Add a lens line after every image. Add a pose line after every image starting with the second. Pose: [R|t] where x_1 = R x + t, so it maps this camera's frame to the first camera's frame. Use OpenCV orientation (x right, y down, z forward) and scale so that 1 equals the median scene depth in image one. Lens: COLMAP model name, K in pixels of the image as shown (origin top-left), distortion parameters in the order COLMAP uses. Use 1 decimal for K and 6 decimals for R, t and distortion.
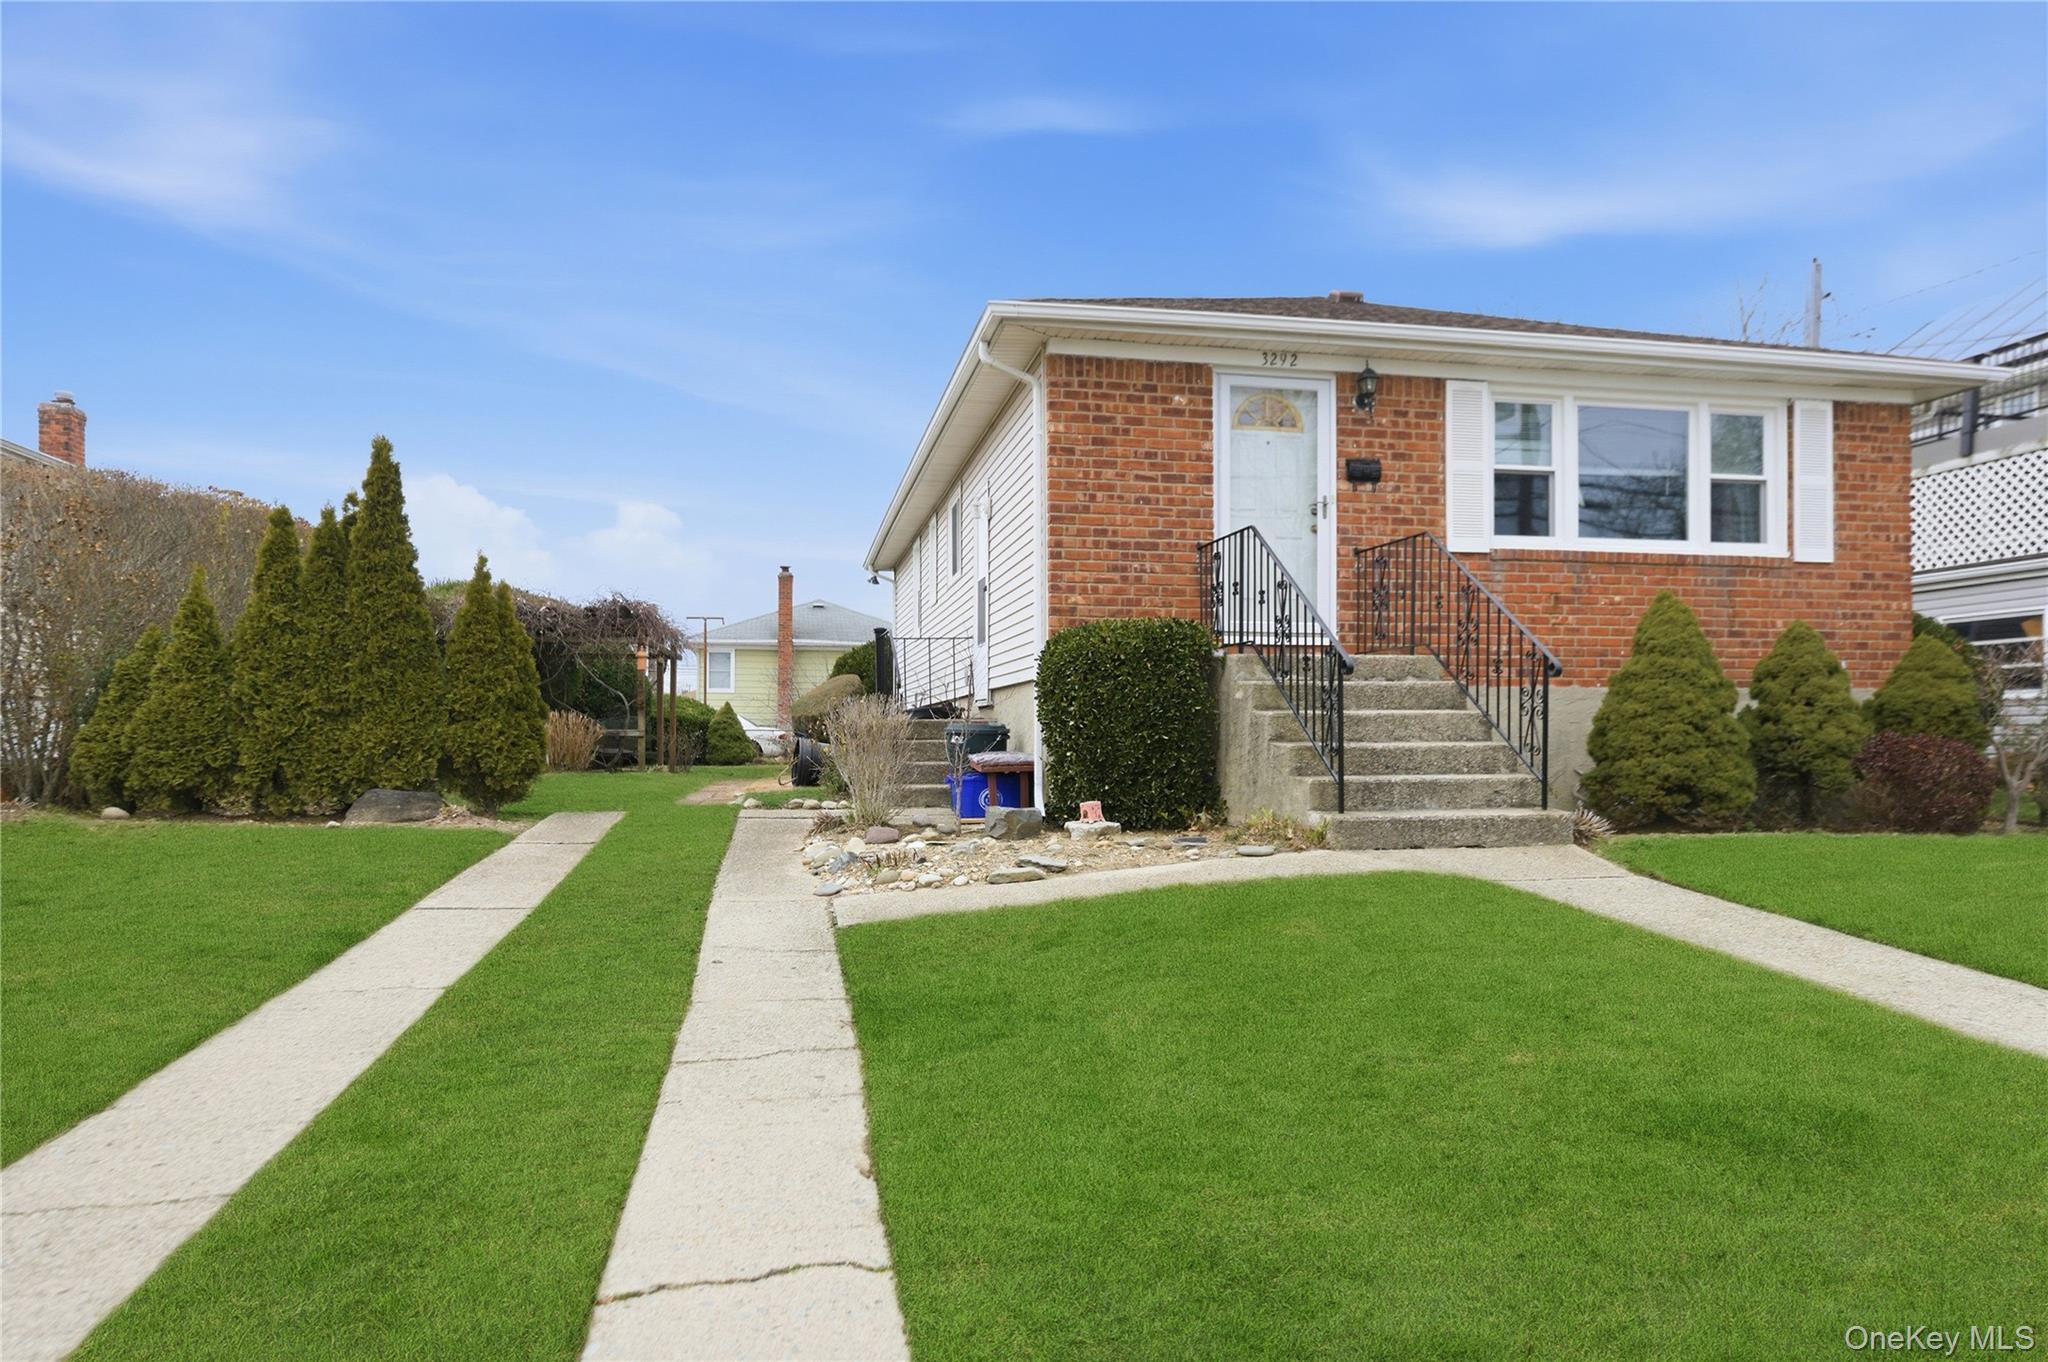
lens RADIAL K [[1273.1, 0, 1019.6], [0, 1273.1, 697.3], [0, 0, 1]] dist [-0.021762, 0.003001]
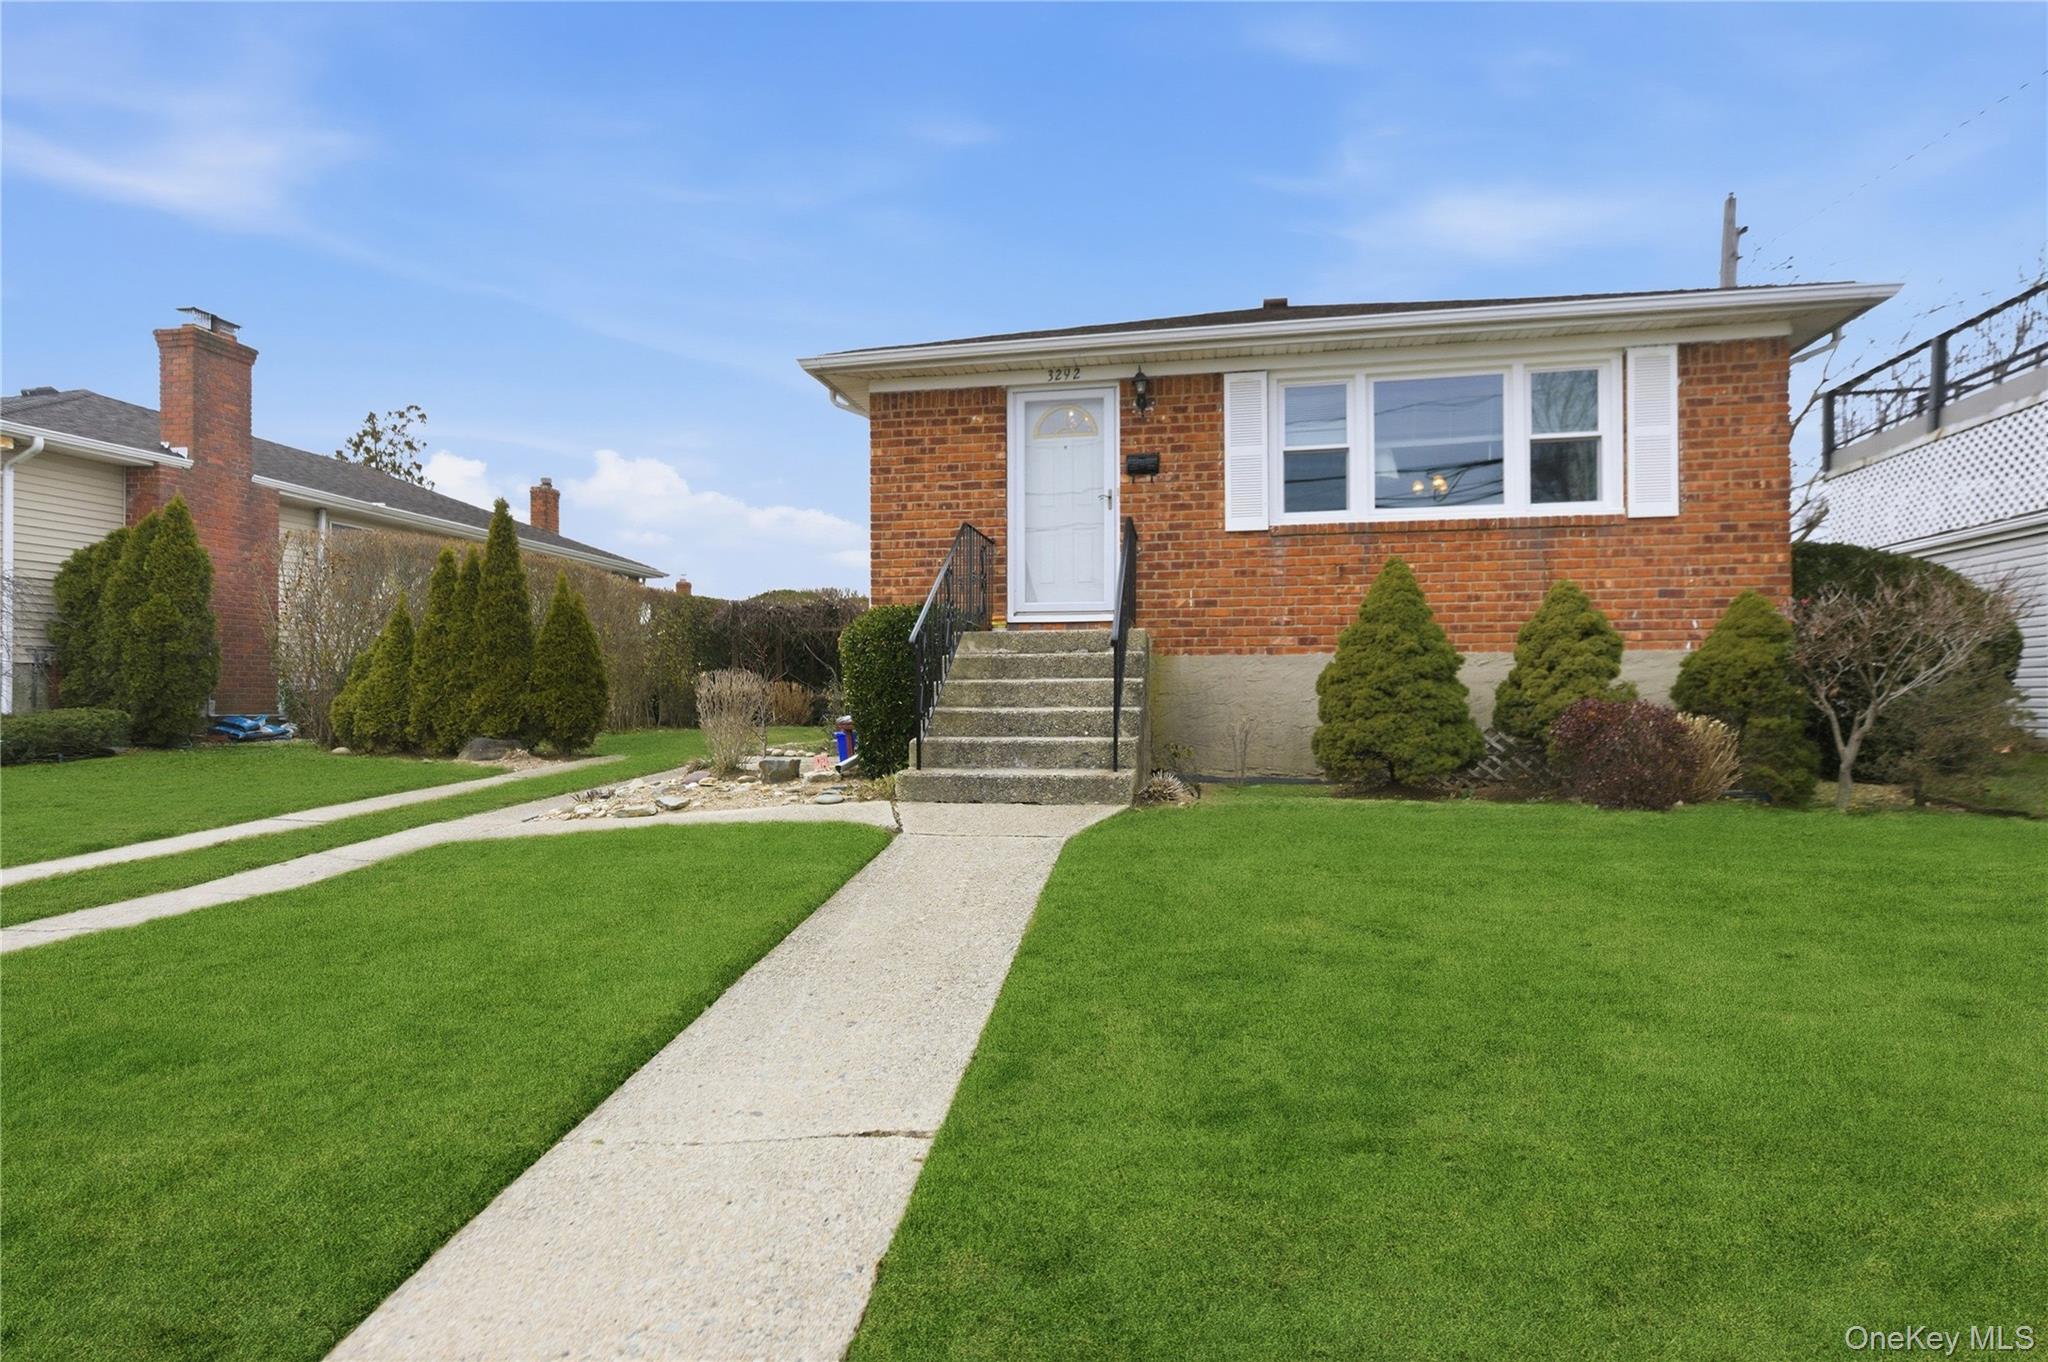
lens RADIAL K [[1001.7, 0, 1026.2], [0, 1001.7, 682.2], [0, 0, 1]] dist [-0.013783, -0.001552]
pose [[0.929950, -0.007735, -0.367605, 0.492839], [0.014309, 0.999783, 0.015162, -0.000866], [0.367408, -0.019360, 0.929858, 0.134330]]
